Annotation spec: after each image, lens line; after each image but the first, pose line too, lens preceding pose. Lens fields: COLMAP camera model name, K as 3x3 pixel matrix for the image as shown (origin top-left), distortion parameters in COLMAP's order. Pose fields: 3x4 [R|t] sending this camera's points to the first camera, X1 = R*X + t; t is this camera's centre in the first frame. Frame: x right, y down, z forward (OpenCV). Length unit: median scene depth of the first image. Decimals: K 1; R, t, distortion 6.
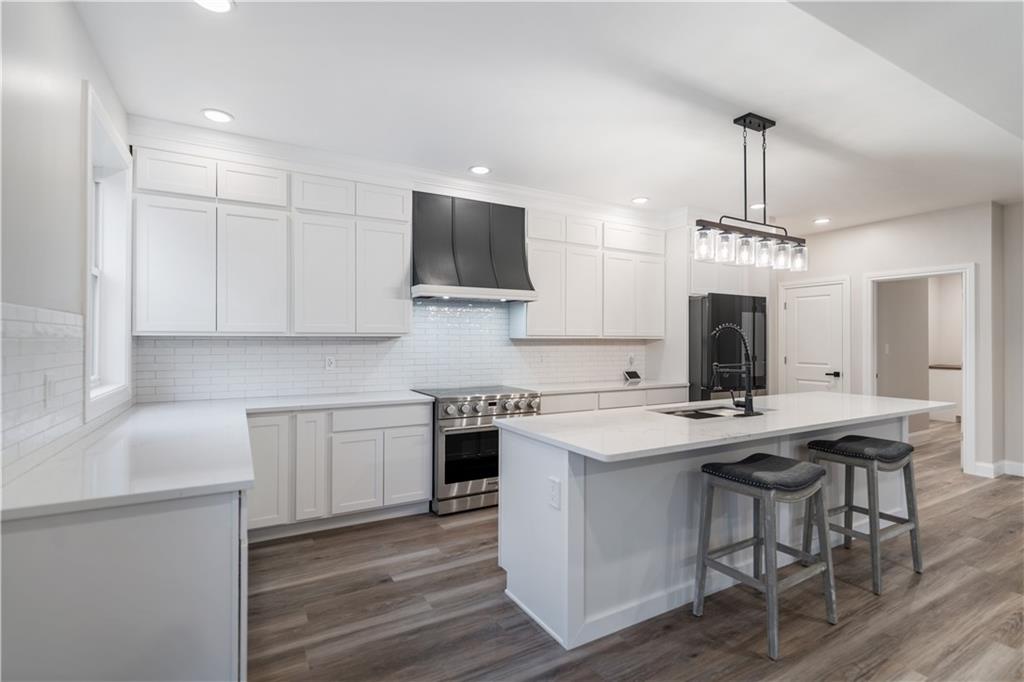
lens RADIAL K [[479.9, 0, 517.7], [0, 479.9, 340.3], [0, 0, 1]] dist [0.003345, 0.001145]
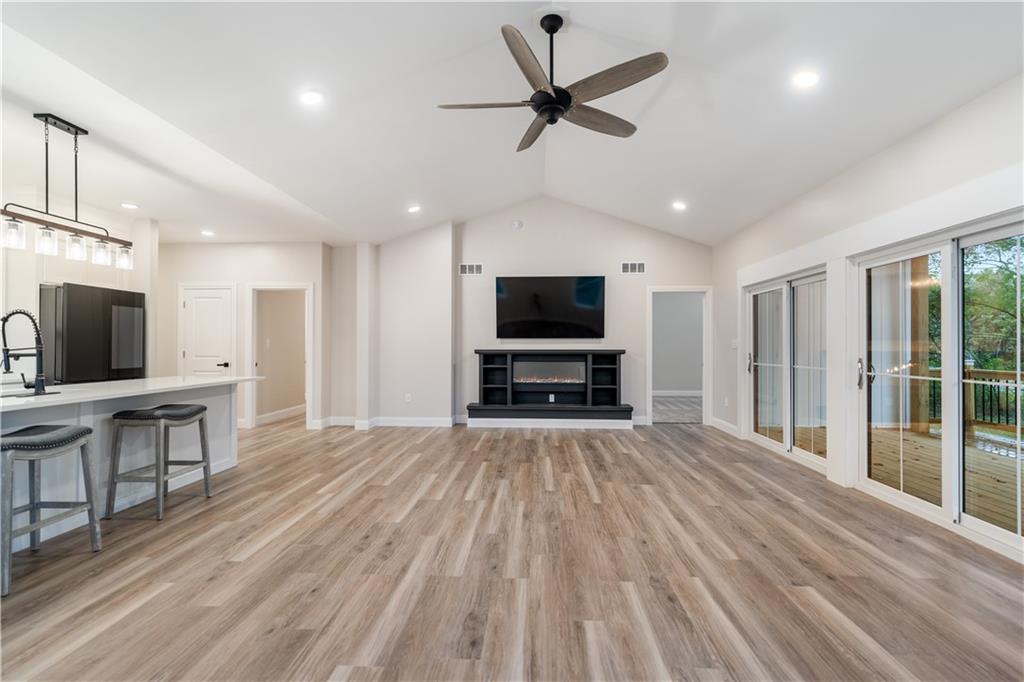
lens RADIAL K [[462.7, 0, 499.5], [0, 462.7, 343.5], [0, 0, 1]] dist [0.005972, -0.000747]
pose [[0.552243, 0.003103, 0.833678, 0.141903], [-0.002660, 0.999995, -0.001960, 0.031884], [-0.833679, -0.001135, 0.552248, -0.339086]]
